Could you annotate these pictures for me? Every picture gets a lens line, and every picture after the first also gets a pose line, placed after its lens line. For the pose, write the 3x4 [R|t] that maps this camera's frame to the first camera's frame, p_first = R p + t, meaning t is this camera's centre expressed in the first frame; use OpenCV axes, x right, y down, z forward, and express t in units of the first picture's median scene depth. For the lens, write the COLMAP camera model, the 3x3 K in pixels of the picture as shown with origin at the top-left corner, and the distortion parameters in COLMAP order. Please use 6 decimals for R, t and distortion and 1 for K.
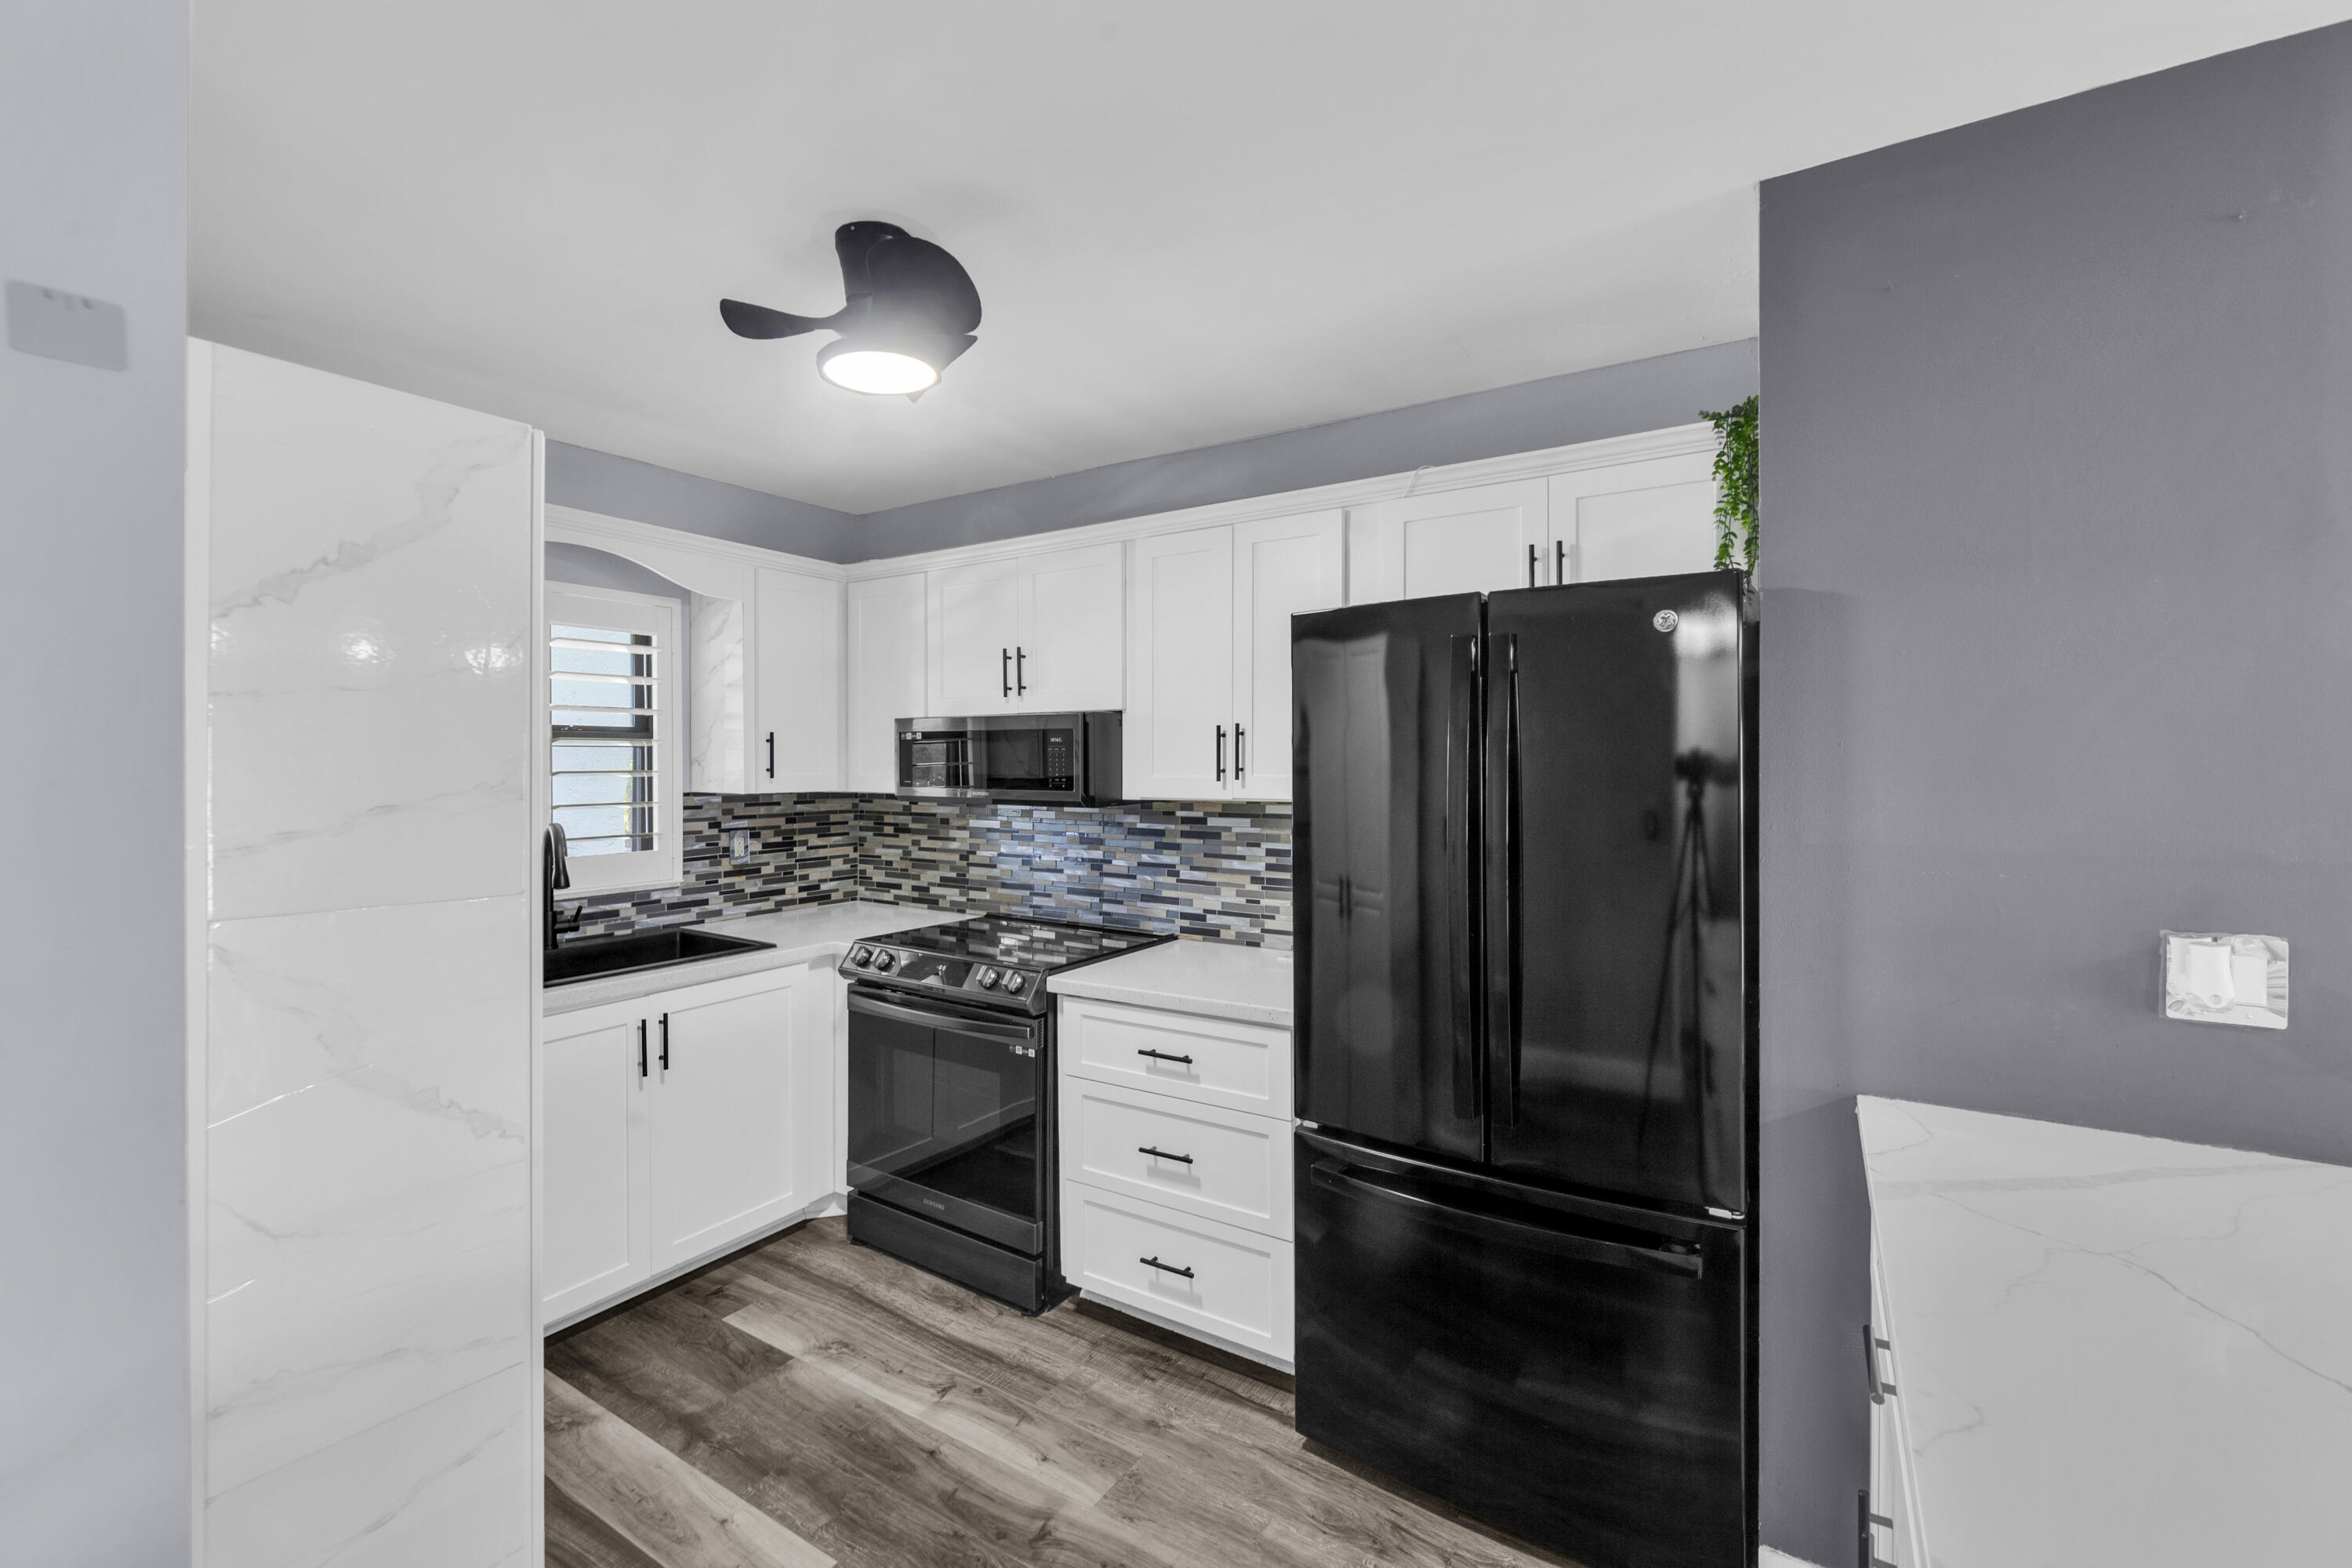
lens RADIAL K [[992.6, 0, 1152.6], [0, 992.6, 762.7], [0, 0, 1]] dist [-0.004379, -0.000523]
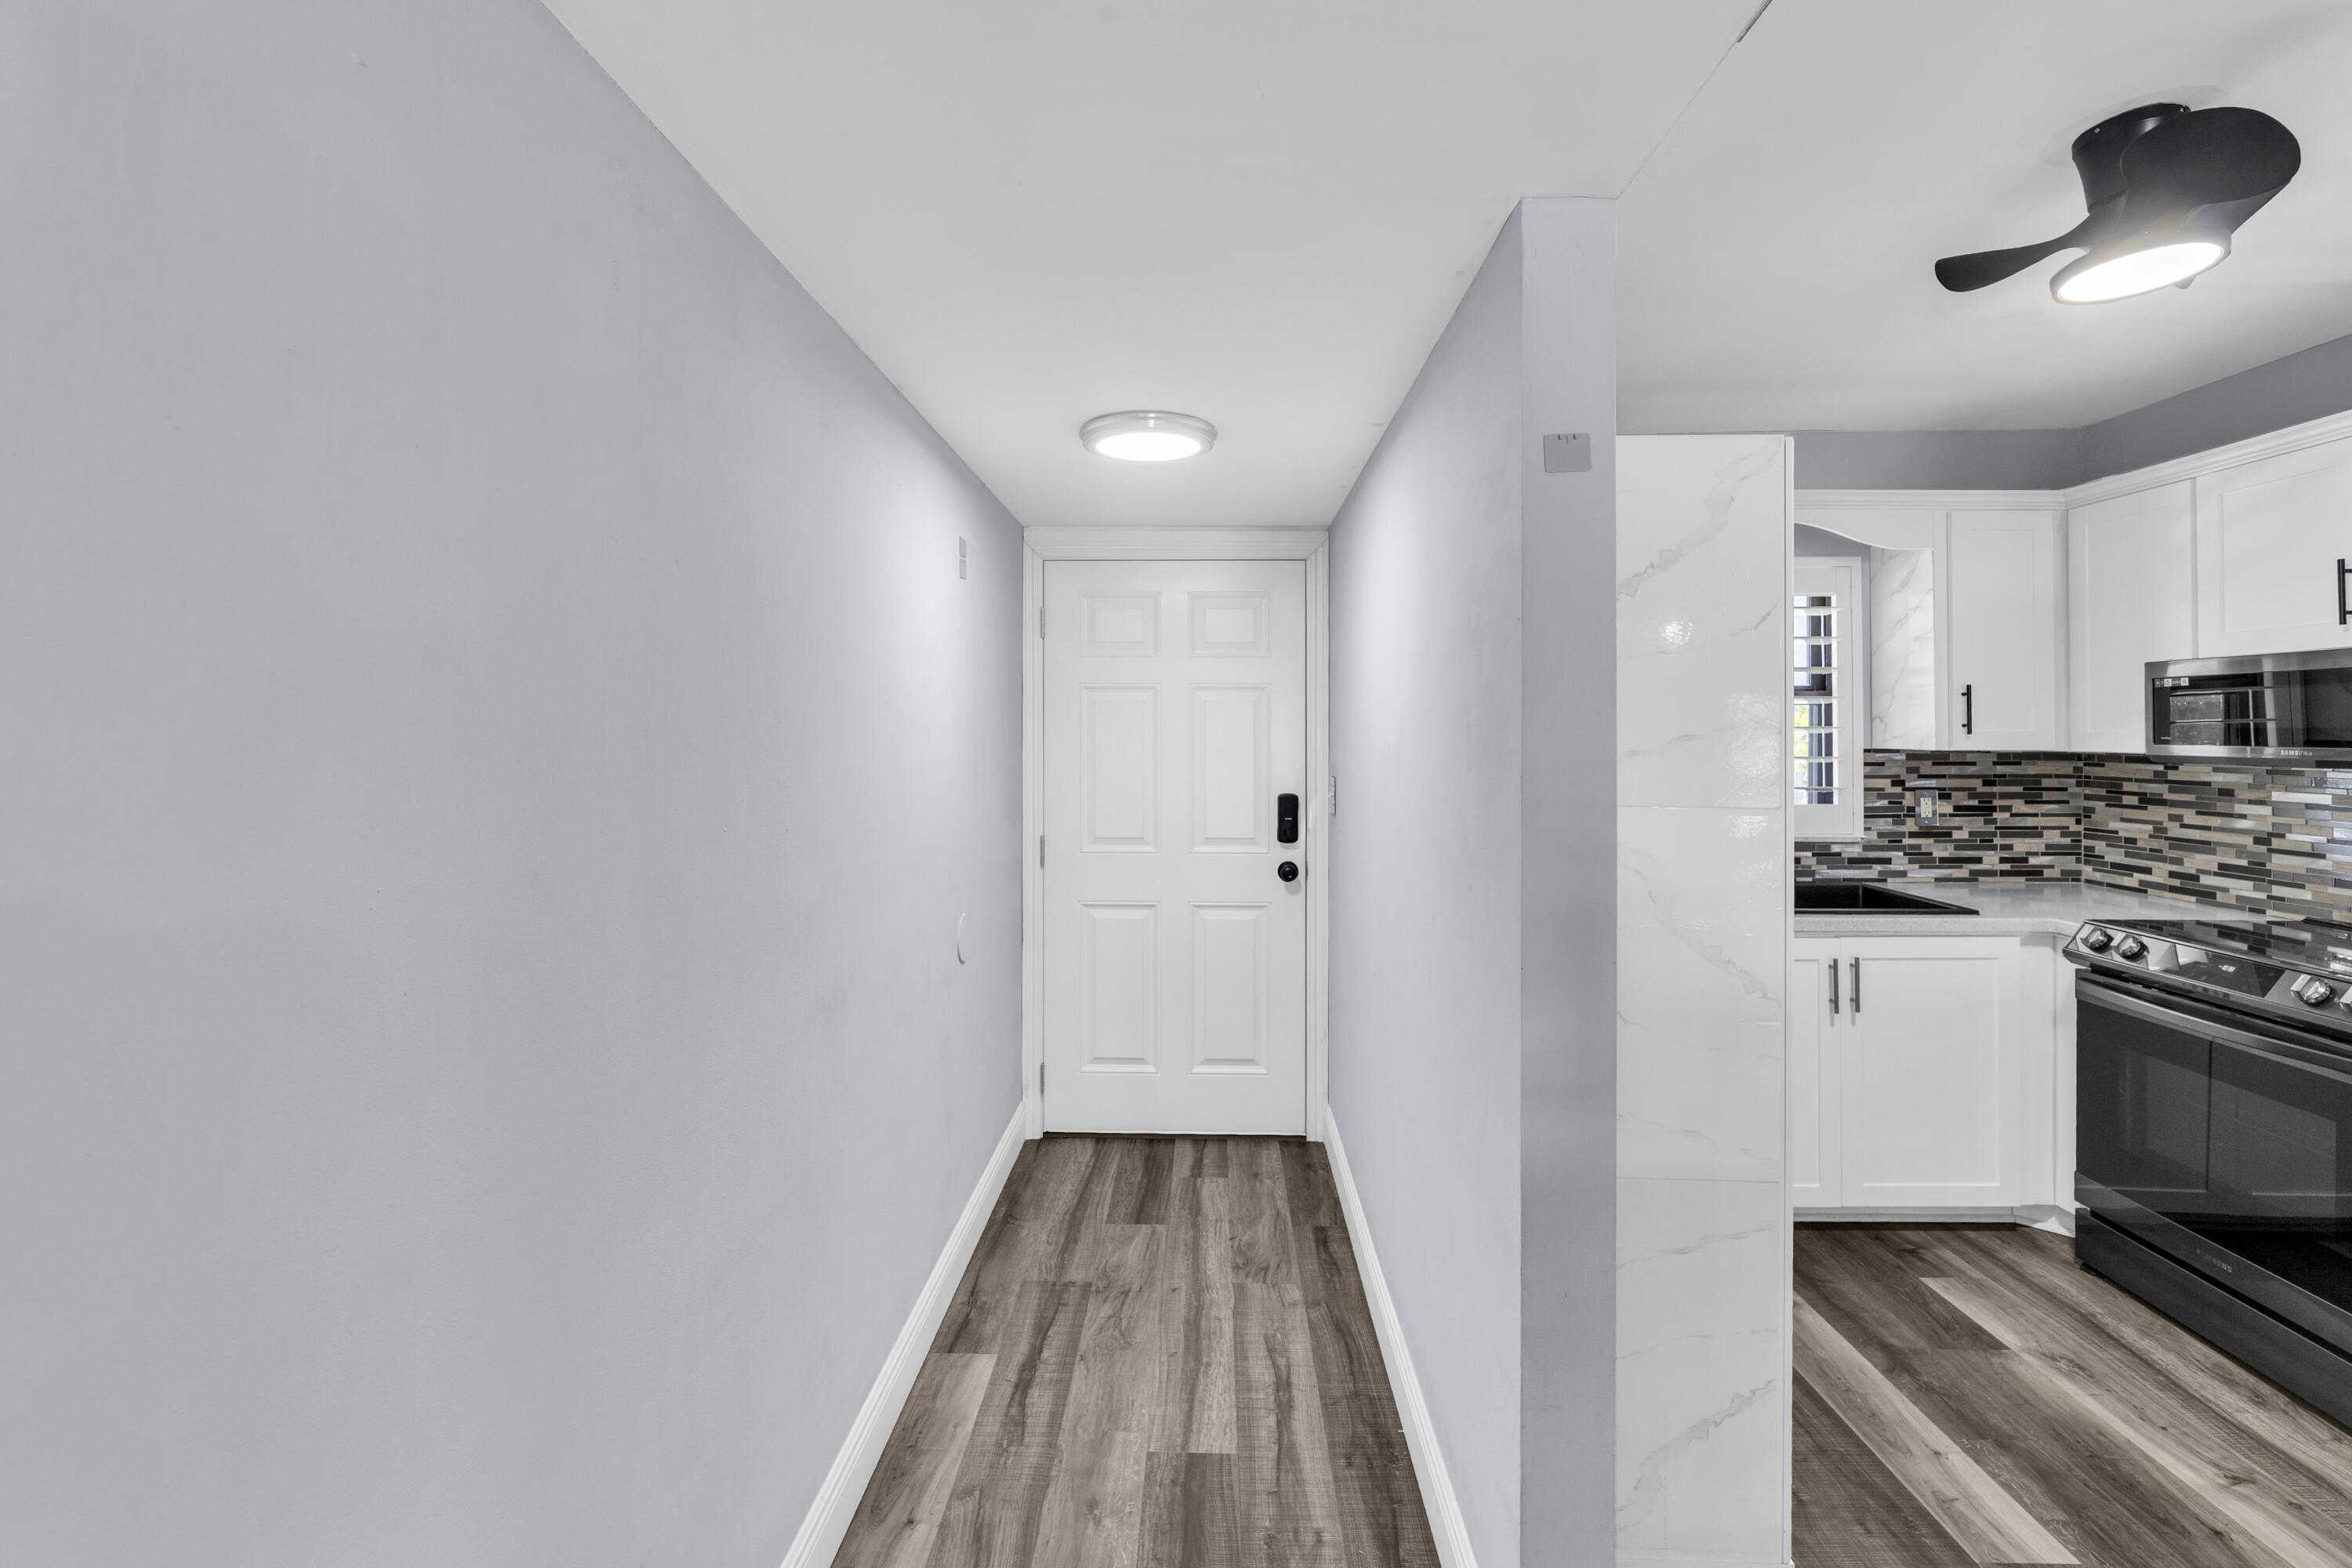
lens RADIAL K [[992.6, 0, 1206.5], [0, 992.6, 720.6], [0, 0, 1]] dist [-0.004379, -0.000523]
pose [[0.541523, -0.007568, -0.840652, 0.011188], [-0.002409, 0.999941, -0.010554, 0.014165], [0.840682, 0.007741, 0.541473, -0.108736]]
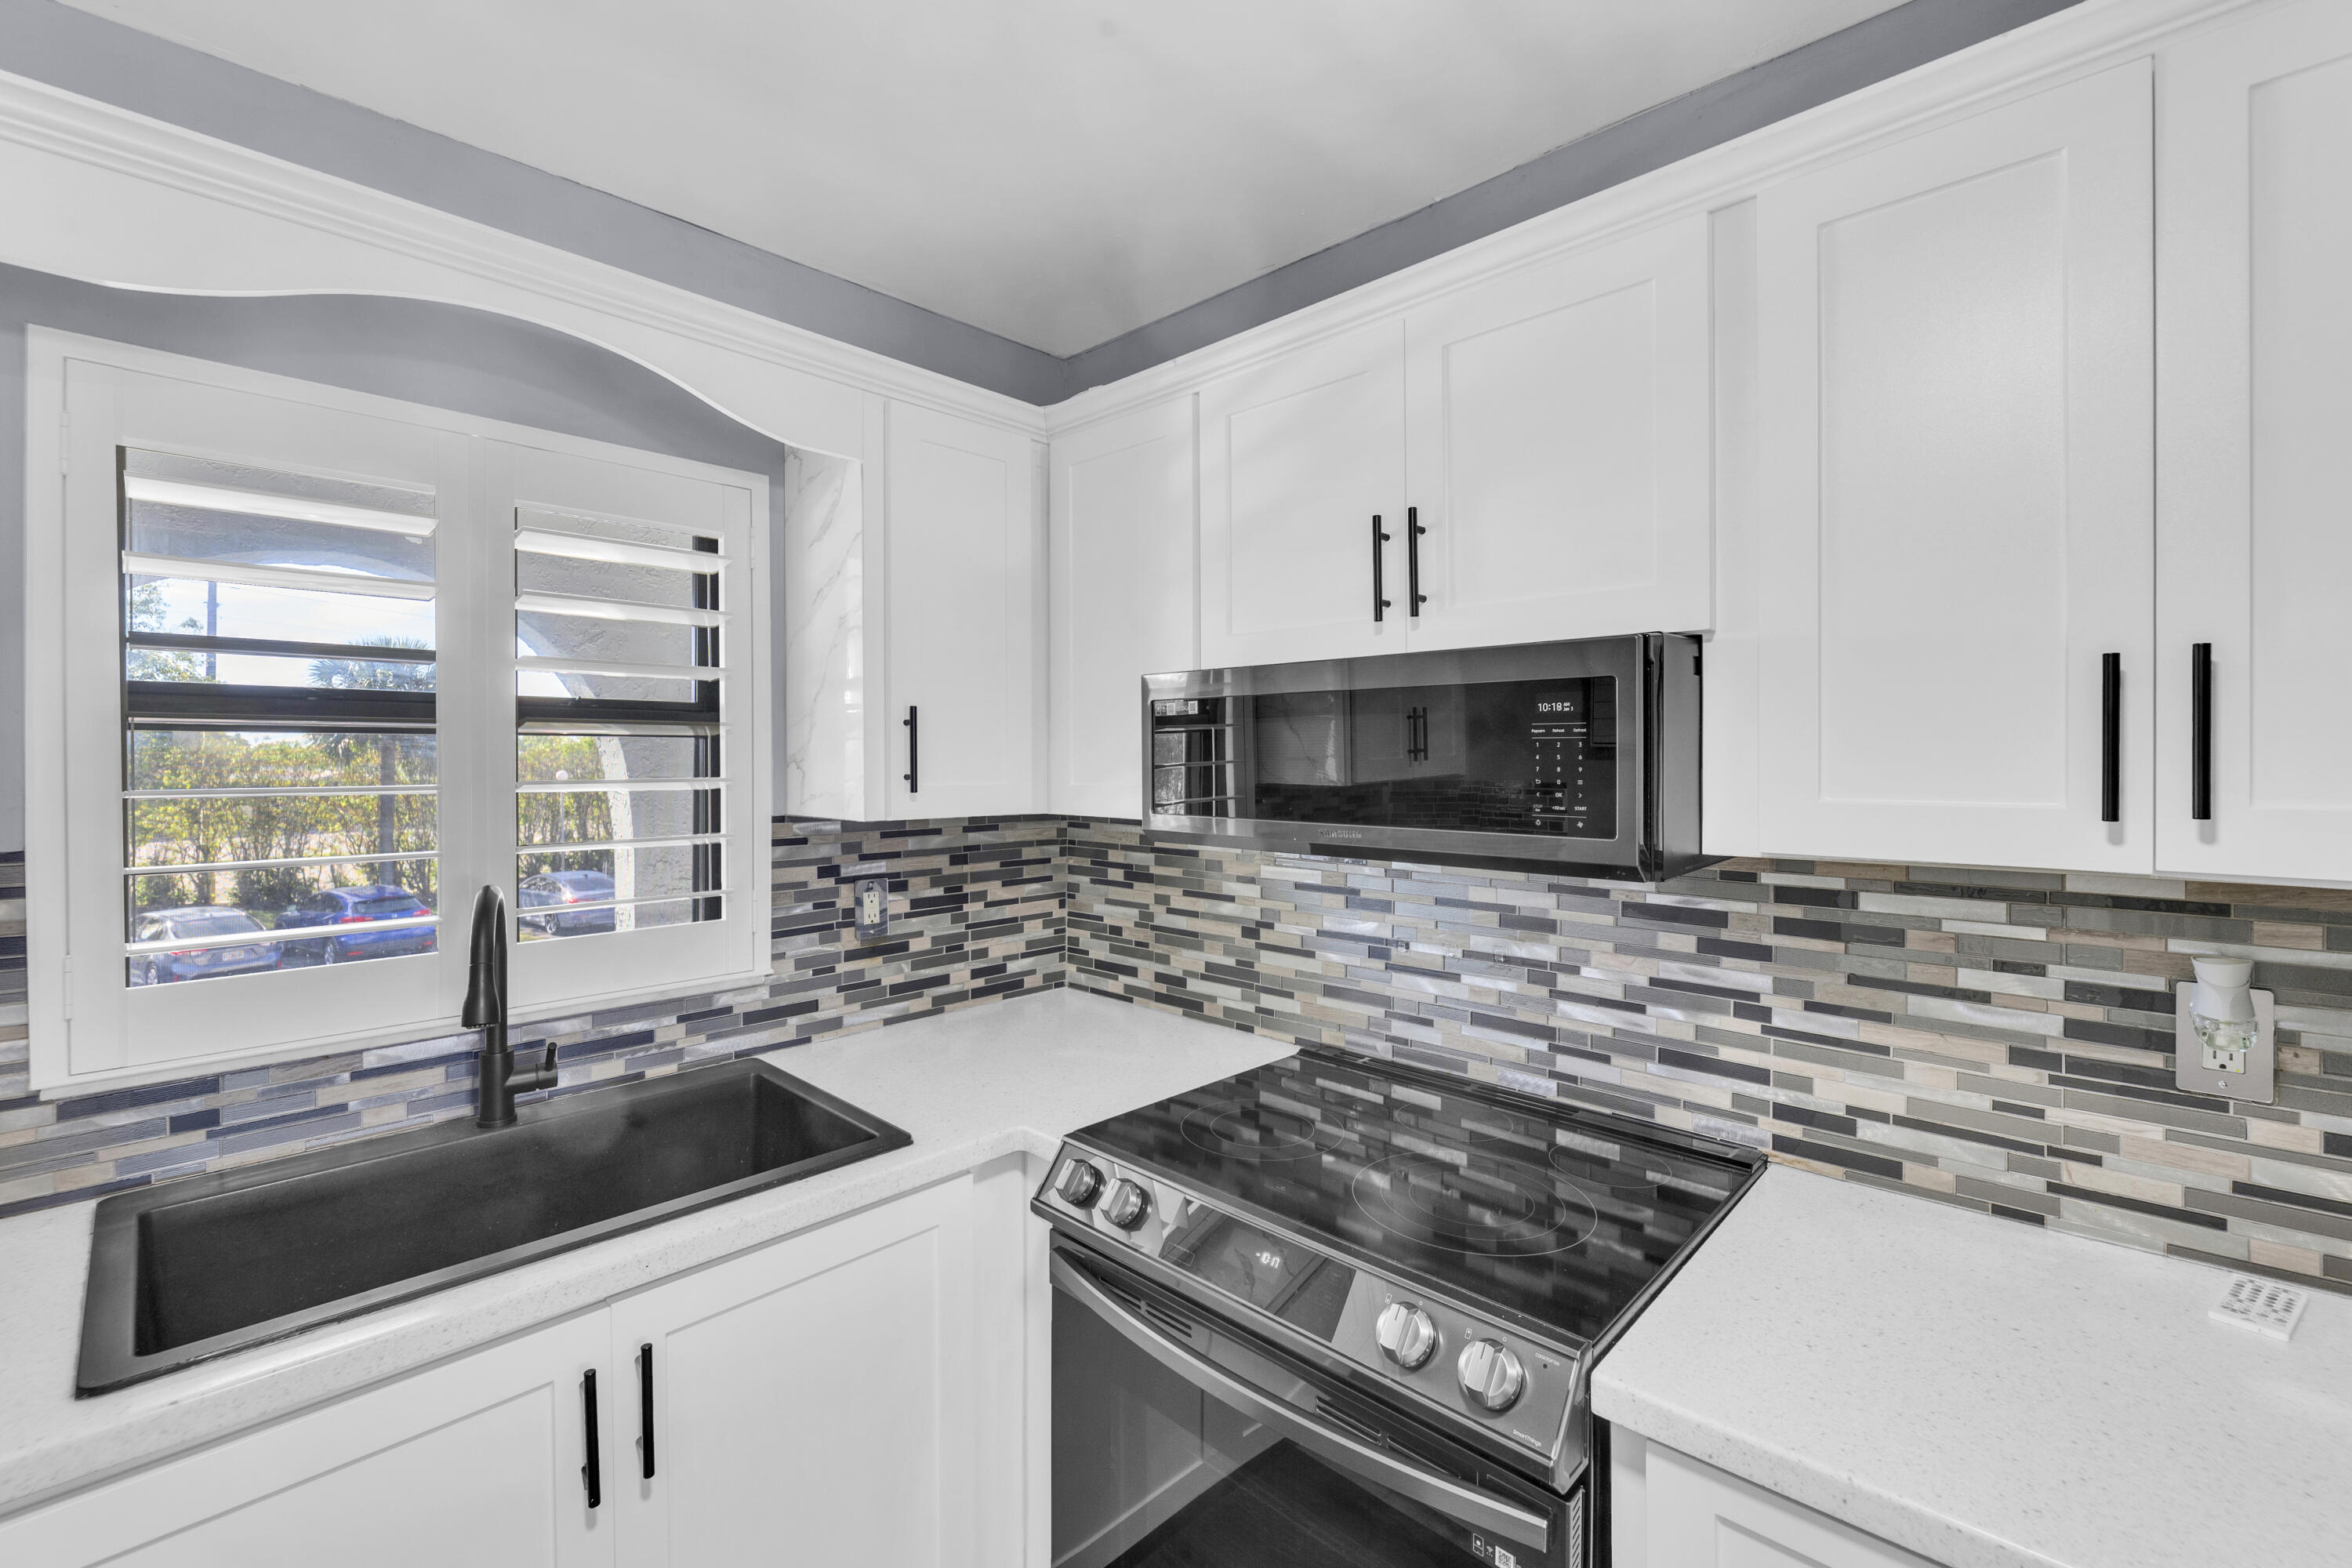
lens RADIAL K [[992.6, 0, 1177.3], [0, 992.6, 760.4], [0, 0, 1]] dist [-0.004379, -0.000523]
pose [[0.985193, -0.002233, -0.171437, -0.150062], [0.002251, 0.999997, -0.000088, -0.002076], [0.171436, -0.000300, 0.985195, 0.493393]]
